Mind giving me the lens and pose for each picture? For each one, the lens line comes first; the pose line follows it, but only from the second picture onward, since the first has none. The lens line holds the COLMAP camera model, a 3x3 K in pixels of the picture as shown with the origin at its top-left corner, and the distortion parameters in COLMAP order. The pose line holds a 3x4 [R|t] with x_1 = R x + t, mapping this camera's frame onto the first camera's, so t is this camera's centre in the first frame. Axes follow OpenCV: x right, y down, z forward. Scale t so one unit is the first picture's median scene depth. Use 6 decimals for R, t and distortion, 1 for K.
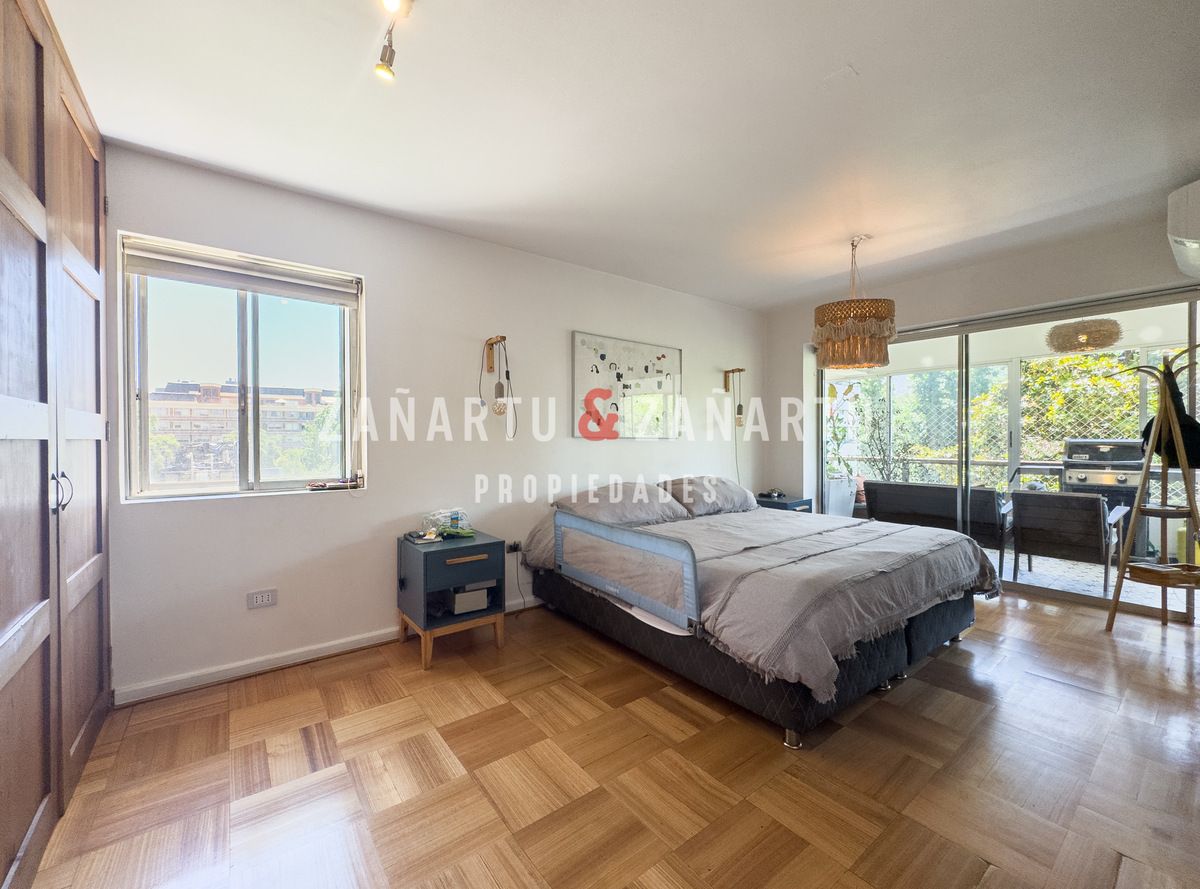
lens RADIAL K [[488.1, 0, 600.8], [0, 488.1, 435.8], [0, 0, 1]] dist [-0.020828, -0.000109]
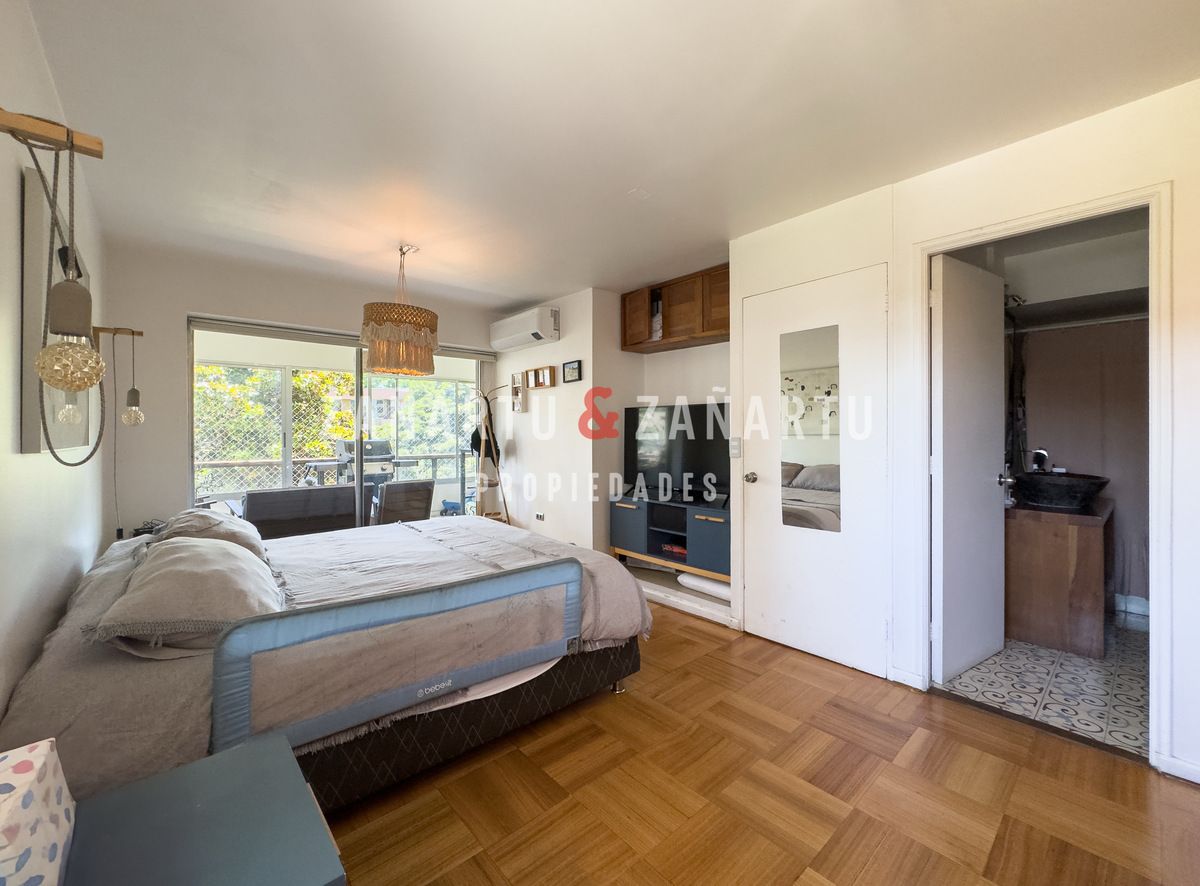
lens RADIAL K [[488.1, 0, 600.9], [0, 488.1, 438.1], [0, 0, 1]] dist [-0.020828, -0.000109]
pose [[-0.074691, -0.002087, 0.997205, -0.626990], [0.017495, 0.999841, 0.003403, -0.003297], [-0.997053, 0.017700, -0.074642, 0.849611]]
